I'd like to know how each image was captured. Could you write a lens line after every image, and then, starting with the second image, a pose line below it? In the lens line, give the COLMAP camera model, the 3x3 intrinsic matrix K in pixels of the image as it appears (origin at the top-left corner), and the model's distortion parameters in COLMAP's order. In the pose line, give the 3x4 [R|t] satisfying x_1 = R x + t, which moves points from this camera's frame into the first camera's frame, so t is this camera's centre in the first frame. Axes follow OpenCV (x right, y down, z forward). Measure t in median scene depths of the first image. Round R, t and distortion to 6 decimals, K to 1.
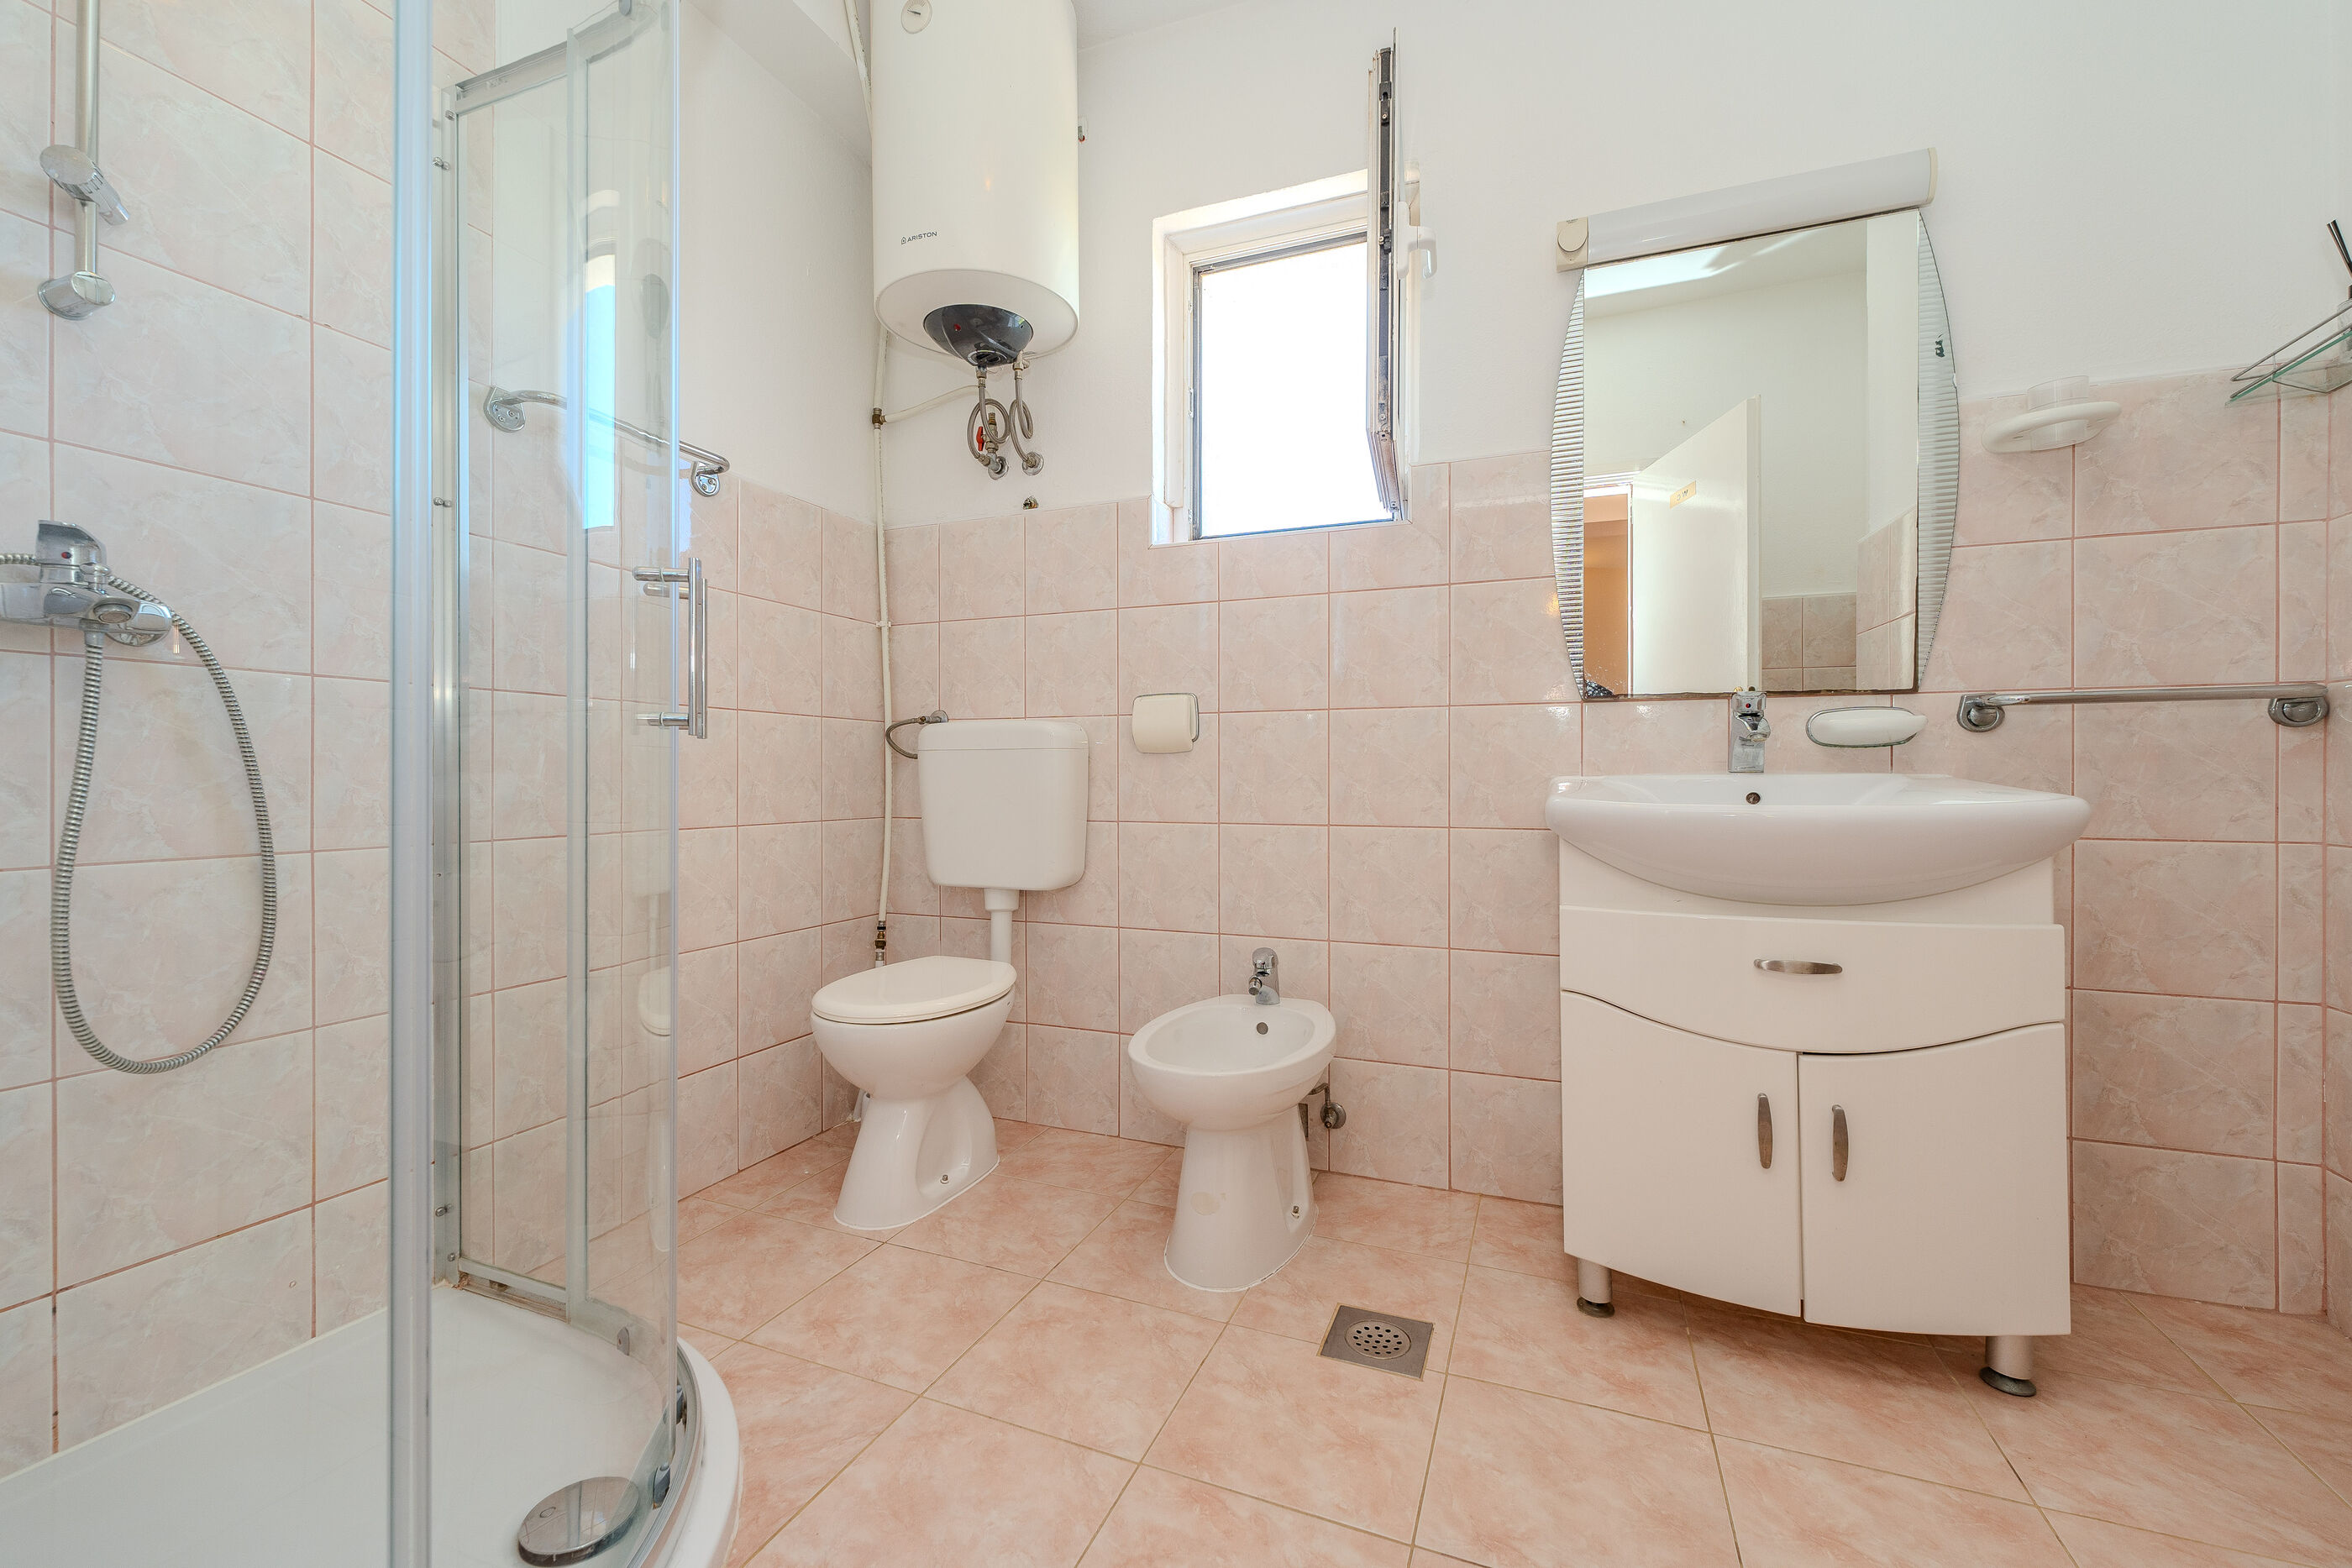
lens RADIAL K [[941.7, 0, 1206.4], [0, 941.7, 778.0], [0, 0, 1]] dist [-0.001652, -0.000360]
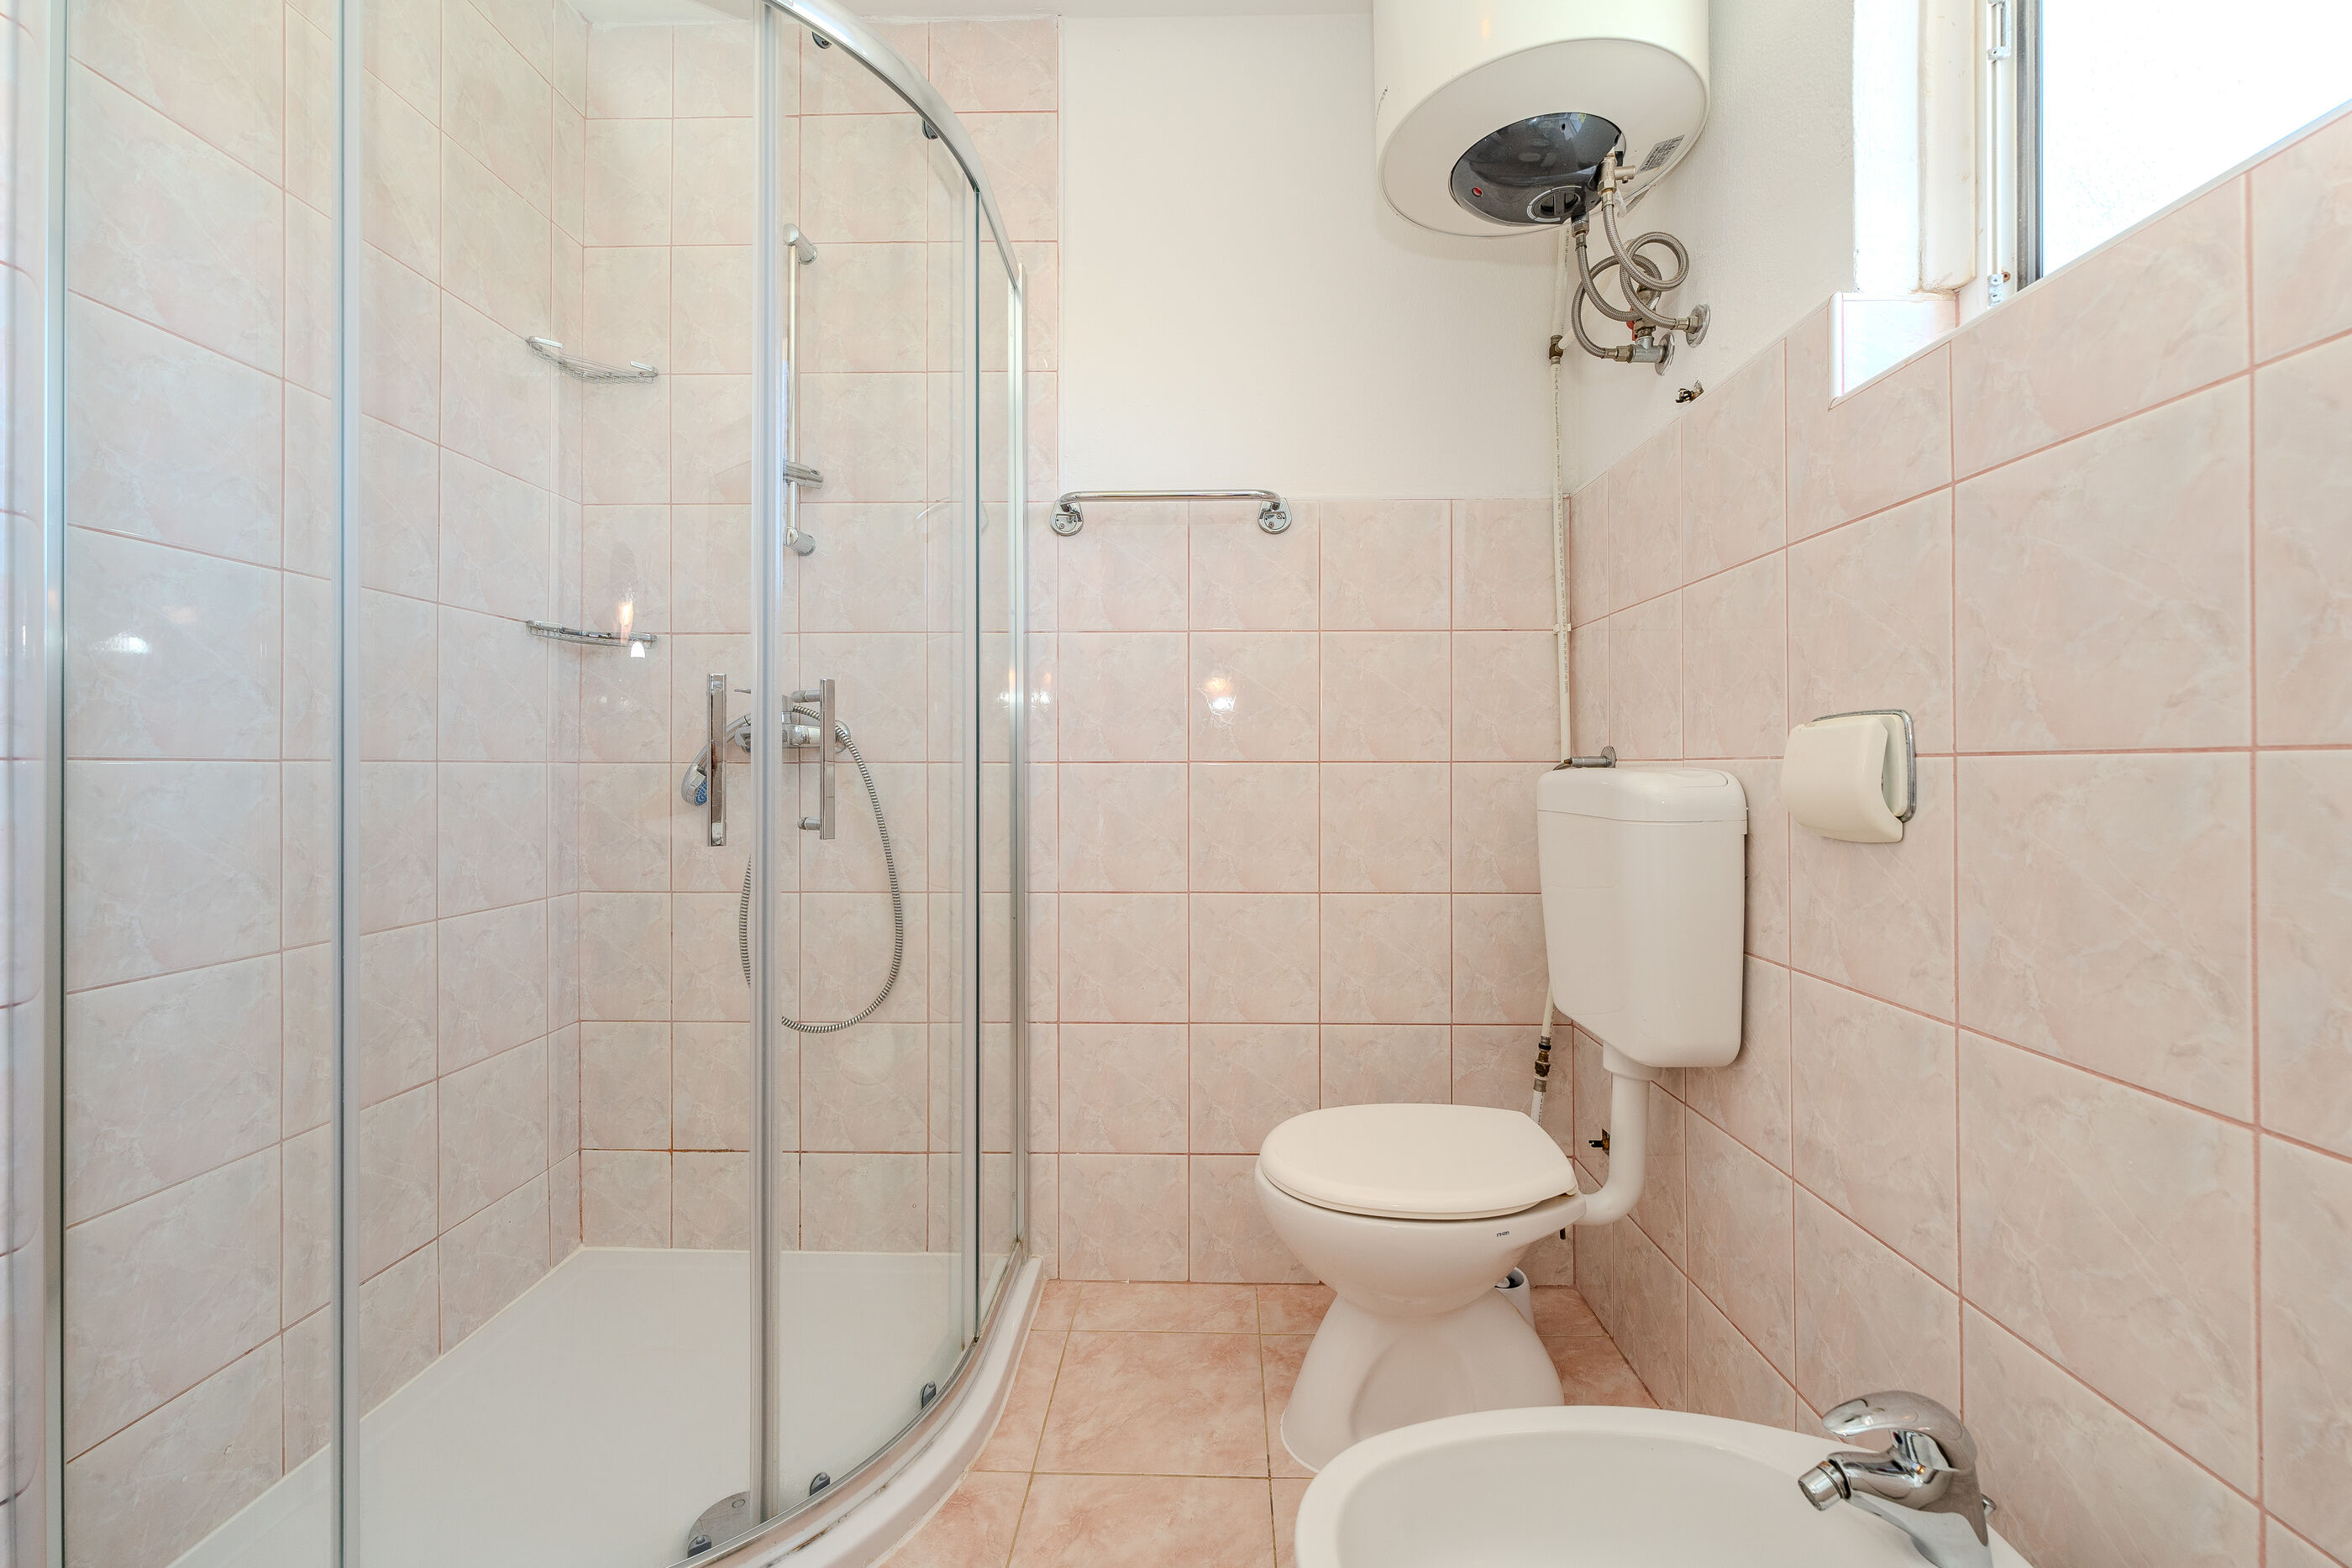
lens RADIAL K [[959.3, 0, 1178.9], [0, 959.3, 763.9], [0, 0, 1]] dist [-0.002071, -0.000313]
pose [[0.334155, -0.001686, -0.942517, 0.346345], [-0.000913, 0.999997, -0.002113, -0.076288], [0.942518, 0.001567, 0.334152, 0.642871]]
